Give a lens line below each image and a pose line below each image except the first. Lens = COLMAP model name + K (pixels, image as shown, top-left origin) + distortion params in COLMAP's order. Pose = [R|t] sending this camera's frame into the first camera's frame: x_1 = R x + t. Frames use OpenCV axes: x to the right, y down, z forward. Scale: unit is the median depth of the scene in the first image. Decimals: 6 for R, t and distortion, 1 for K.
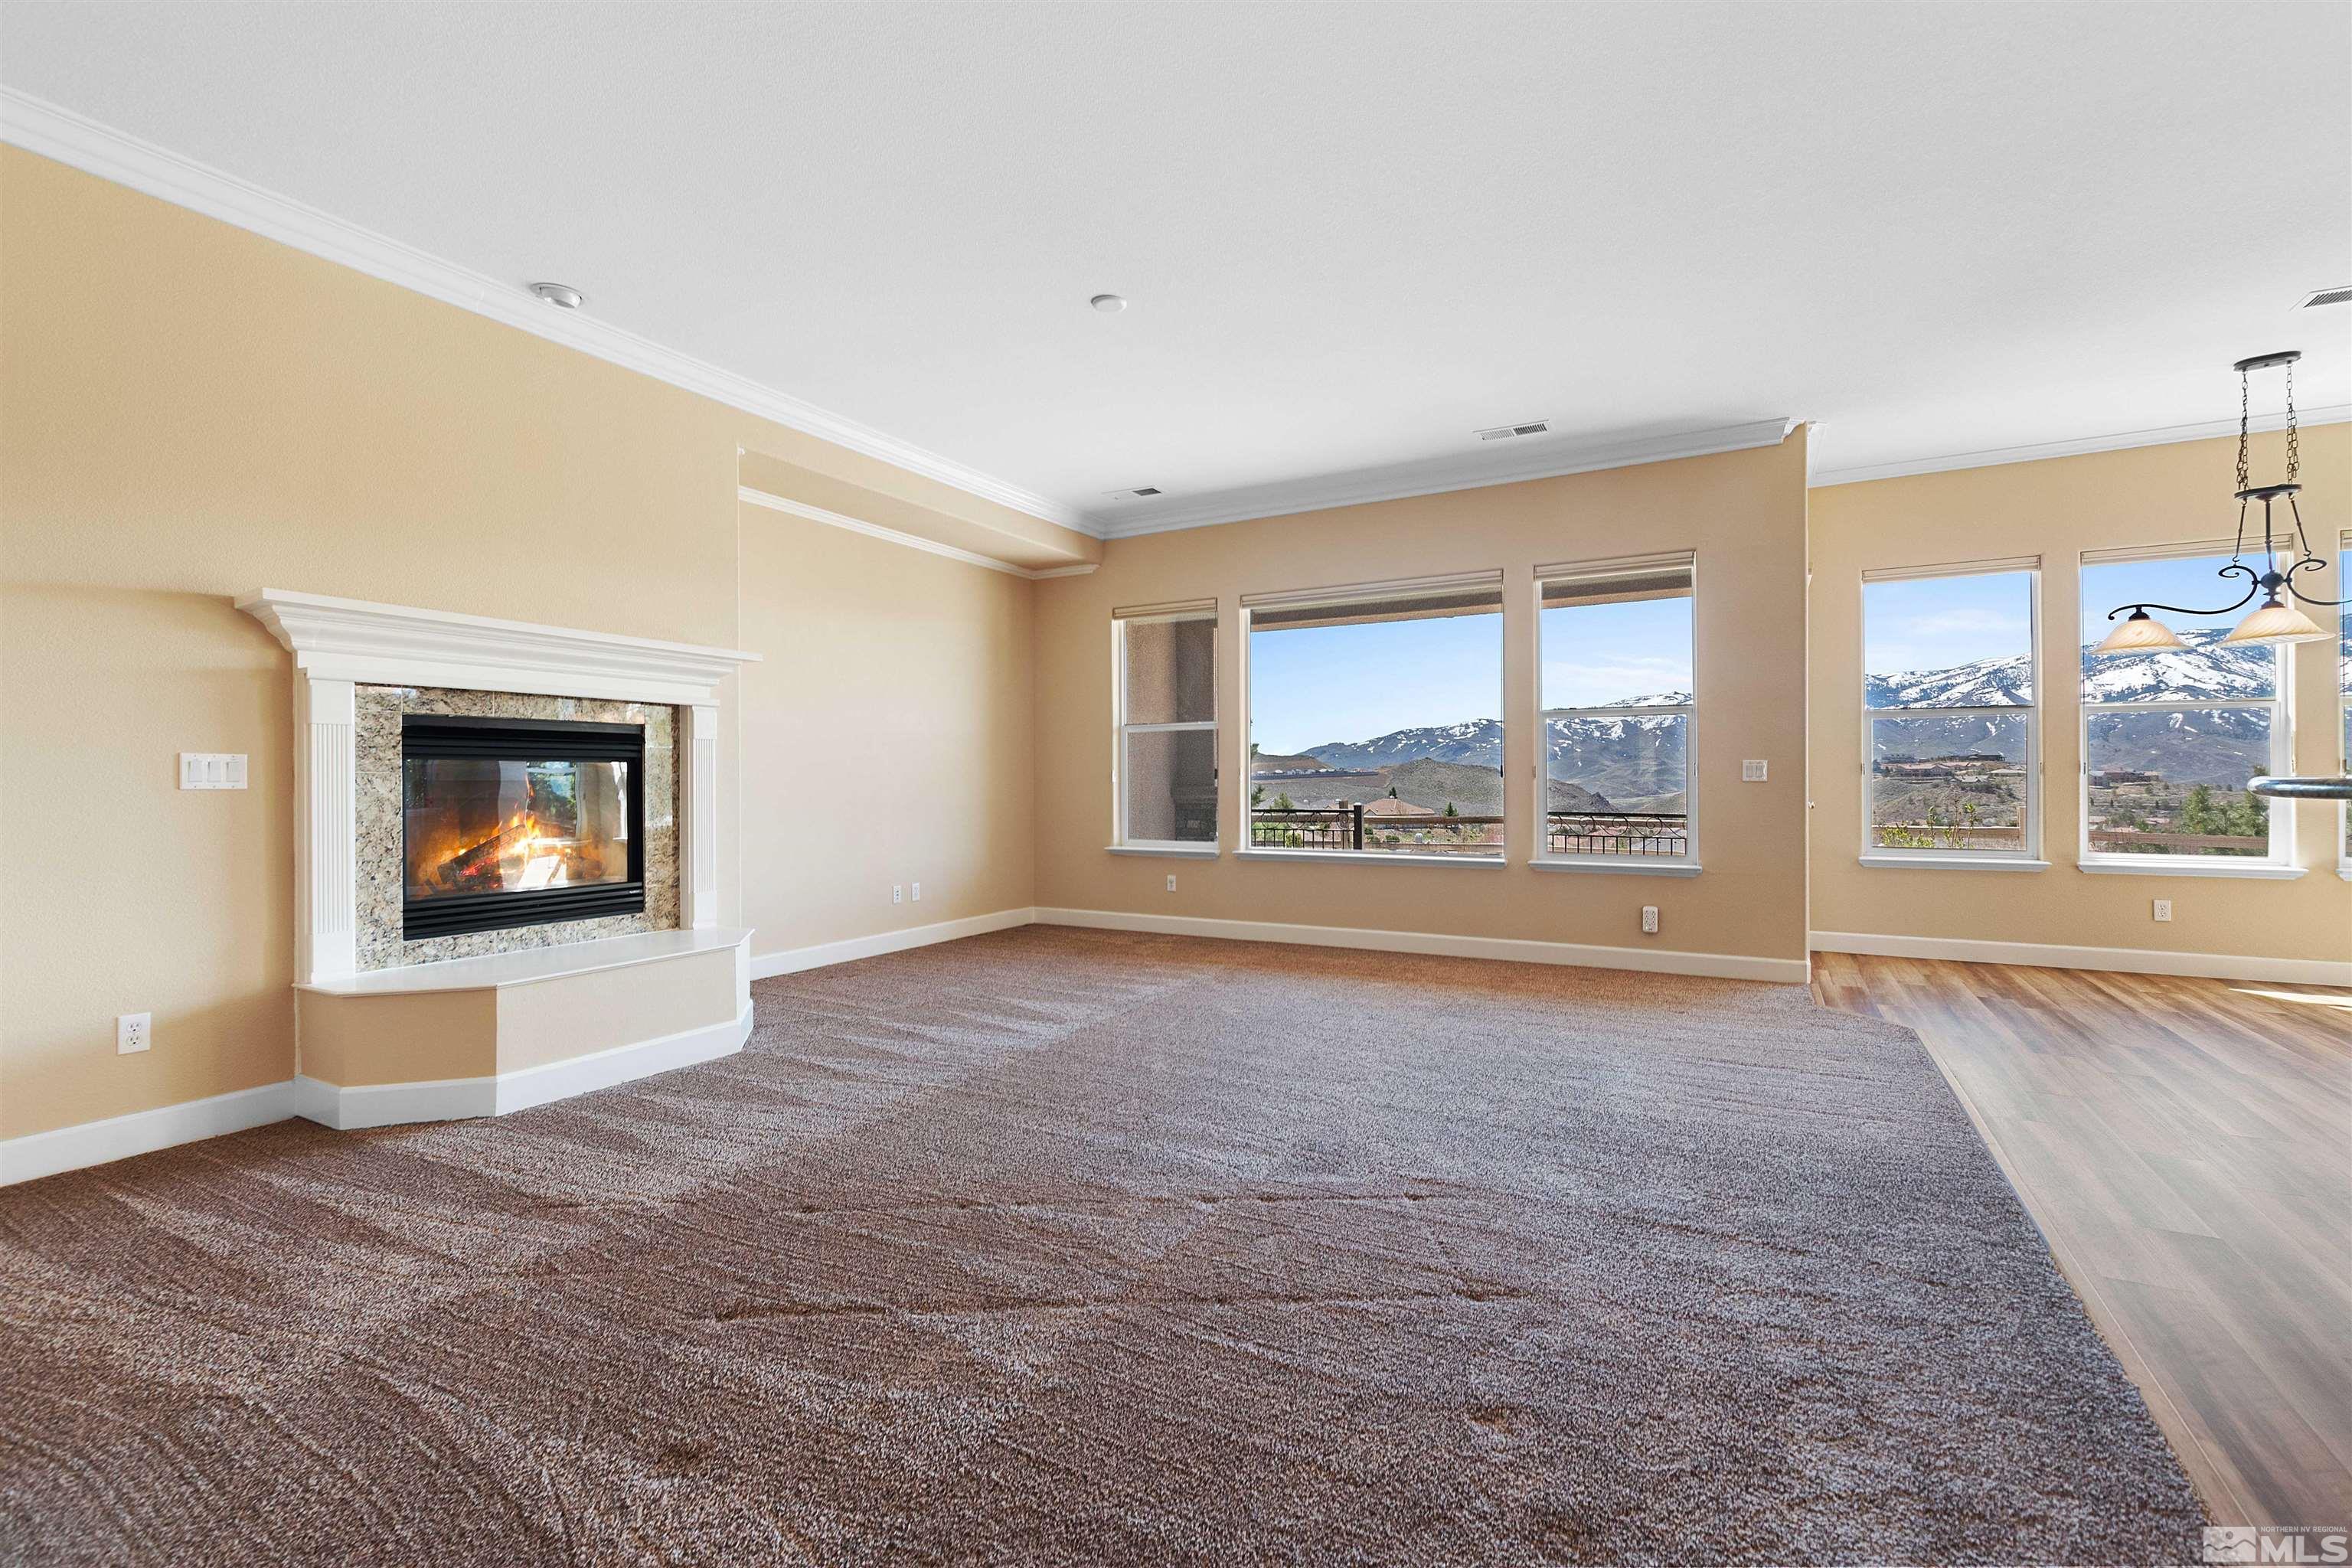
lens RADIAL K [[1024.3, 0, 1176.2], [0, 1024.3, 775.4], [0, 0, 1]] dist [0.006801, -0.002604]
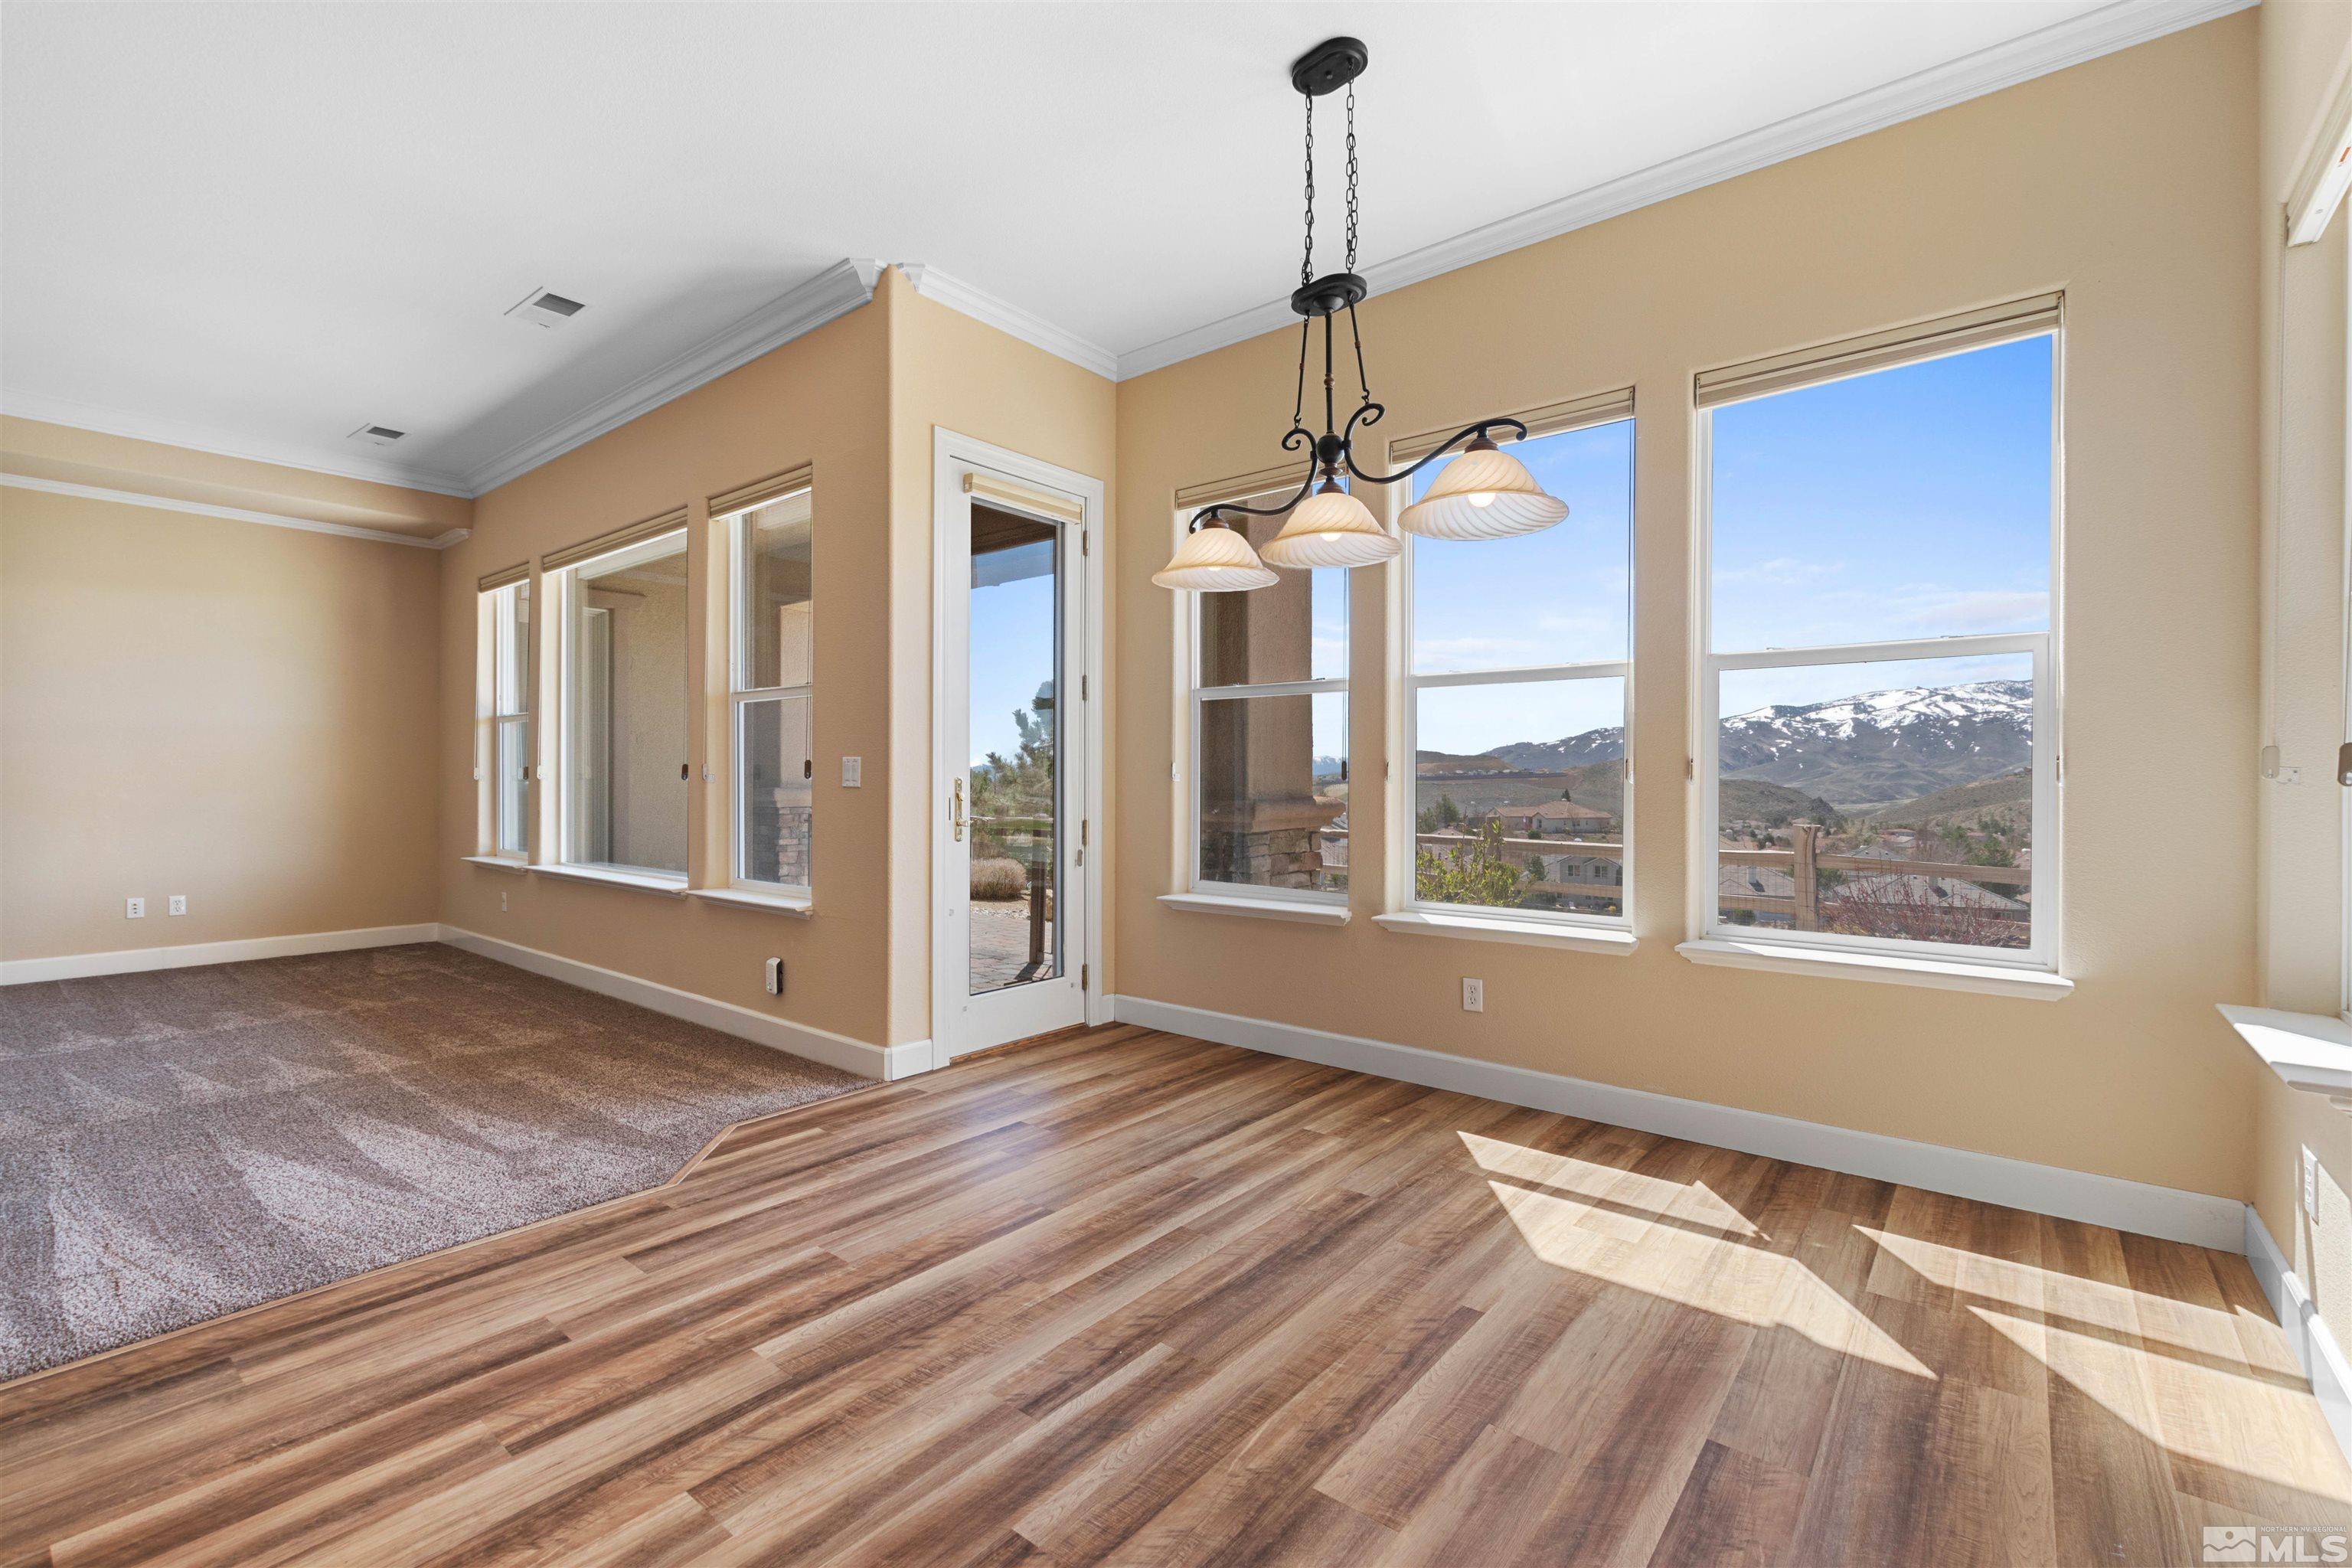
lens RADIAL K [[1024.3, 0, 1180.5], [0, 1024.3, 770.9], [0, 0, 1]] dist [0.006801, -0.002604]
pose [[0.985355, 0.005725, -0.170420, 1.071141], [-0.006378, 0.999974, -0.003281, -0.005585], [0.170397, 0.004320, 0.985366, 0.415410]]
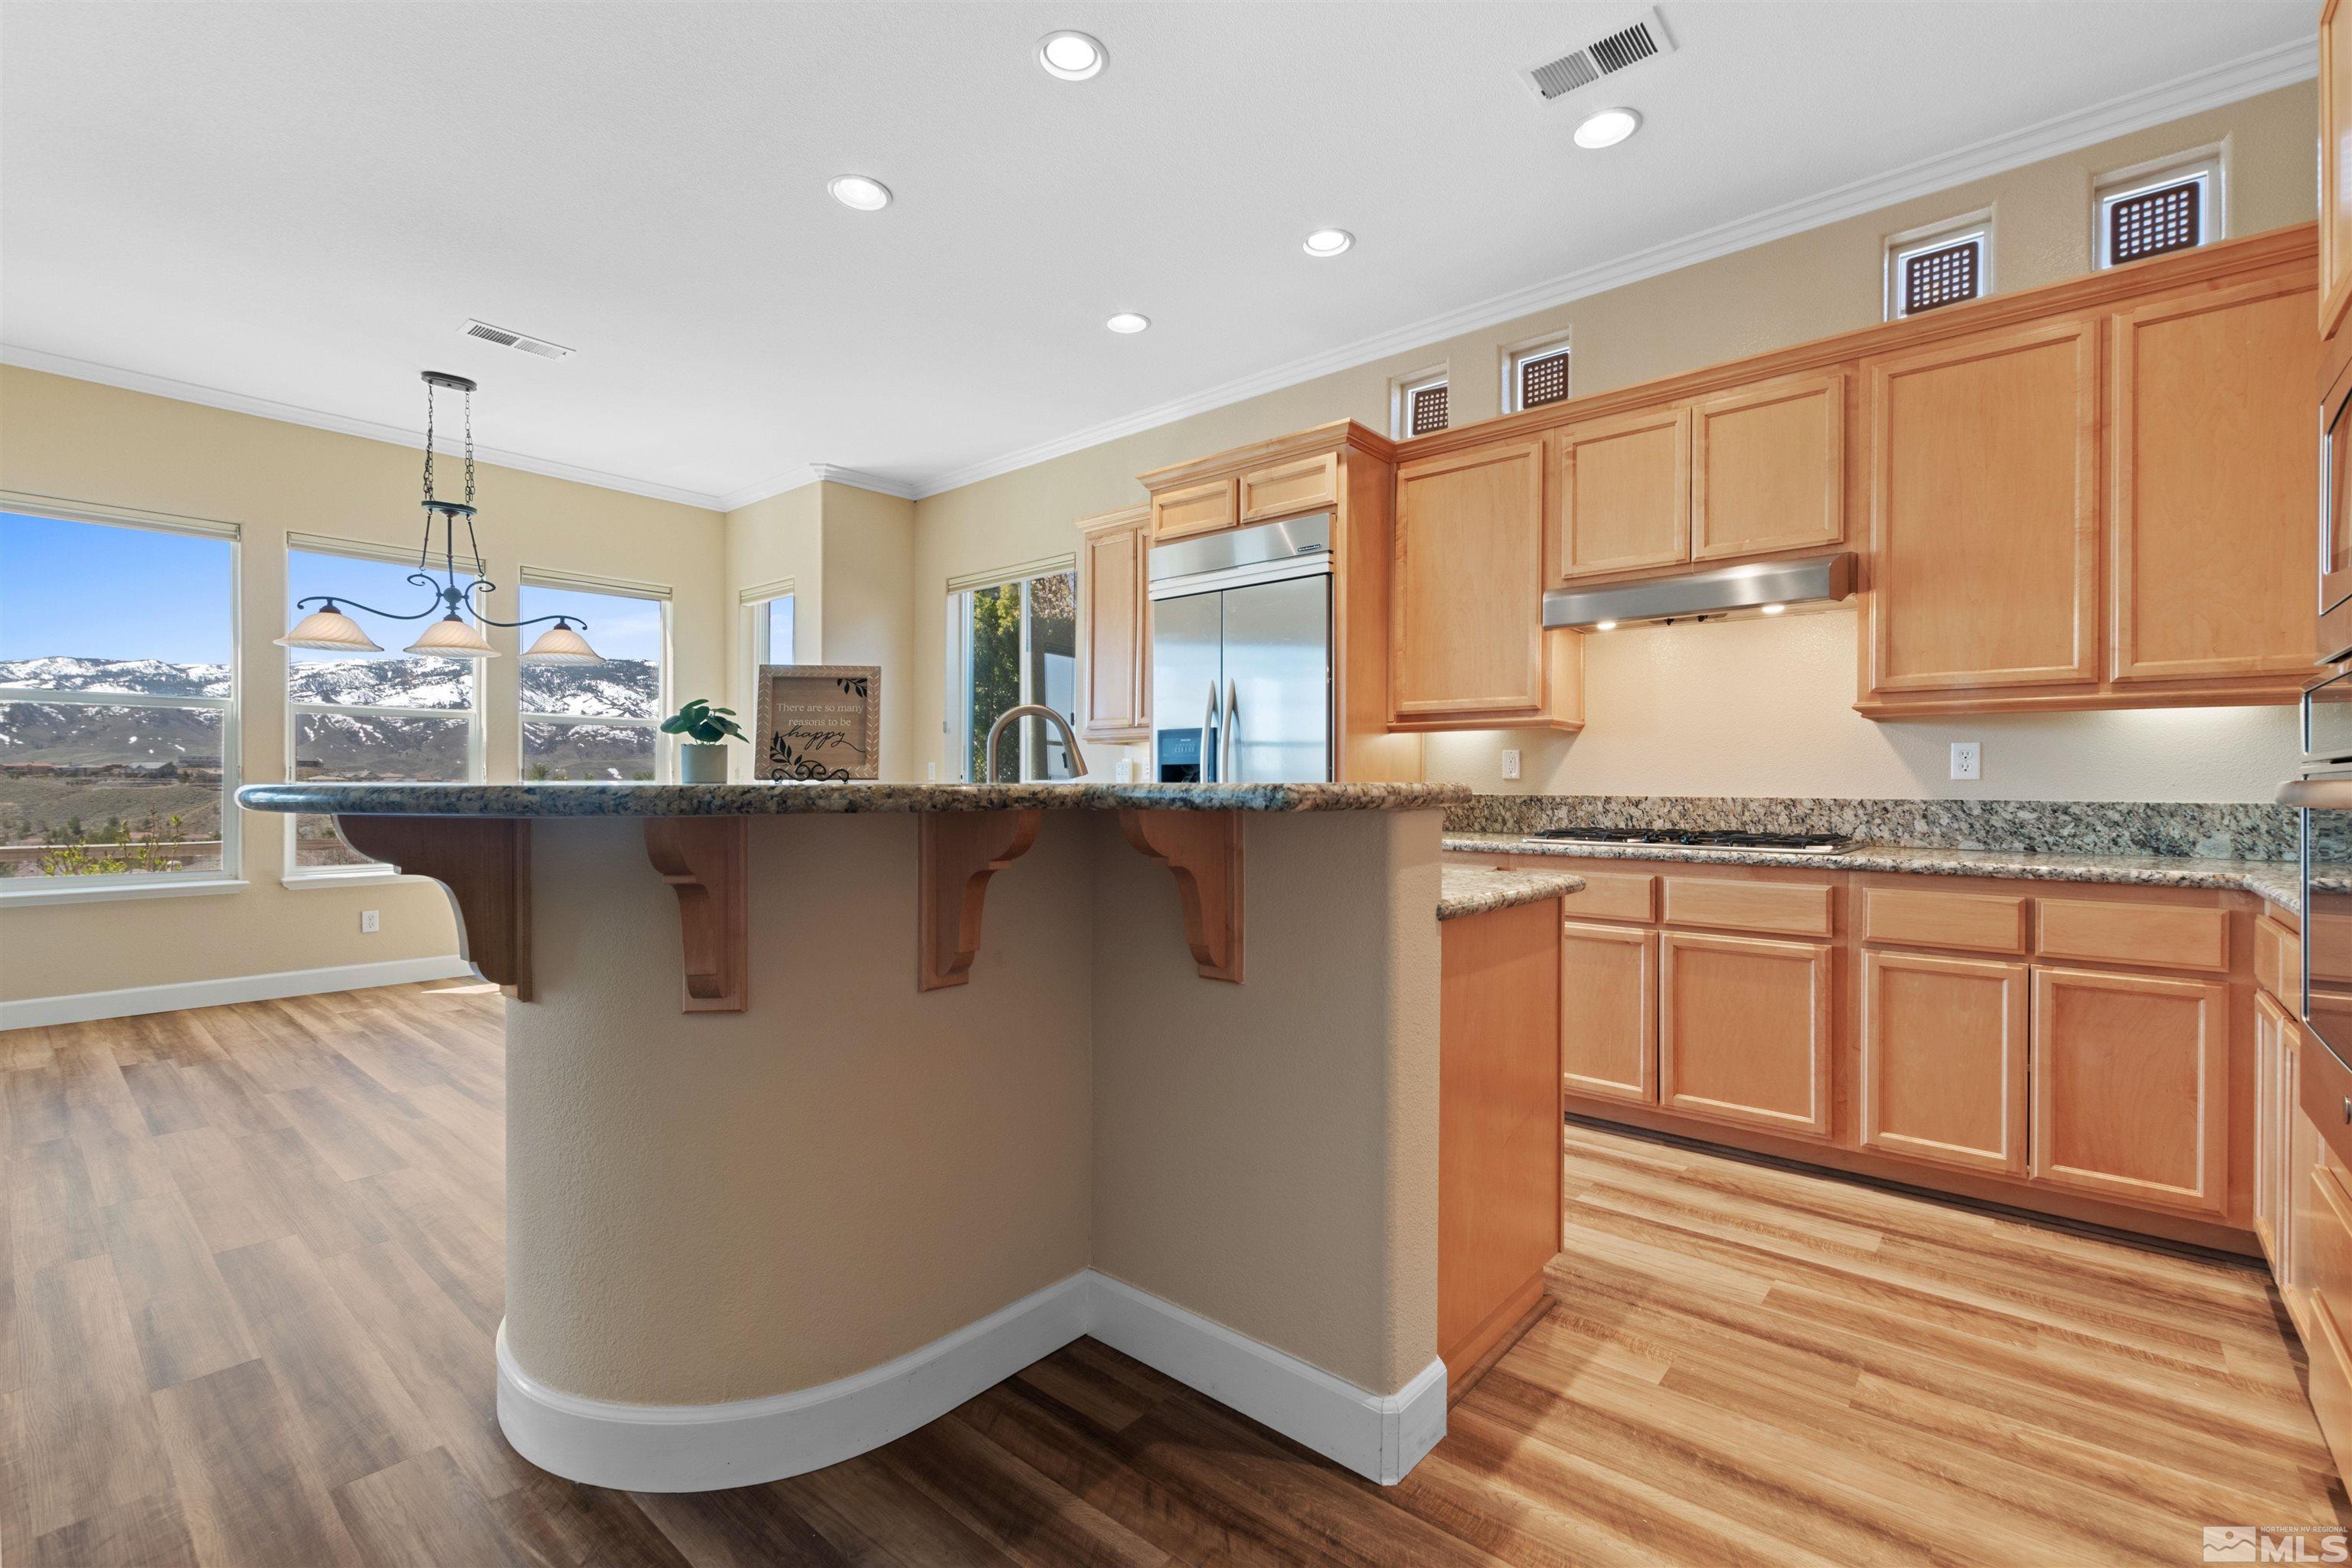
lens RADIAL K [[1024.3, 0, 1188.2], [0, 1024.3, 789.5], [0, 0, 1]] dist [0.006801, -0.002604]
pose [[0.192220, 0.000679, 0.981352, 0.190868], [-0.007806, 0.999969, 0.000838, -0.000170], [-0.981321, -0.007822, 0.192220, 0.072574]]
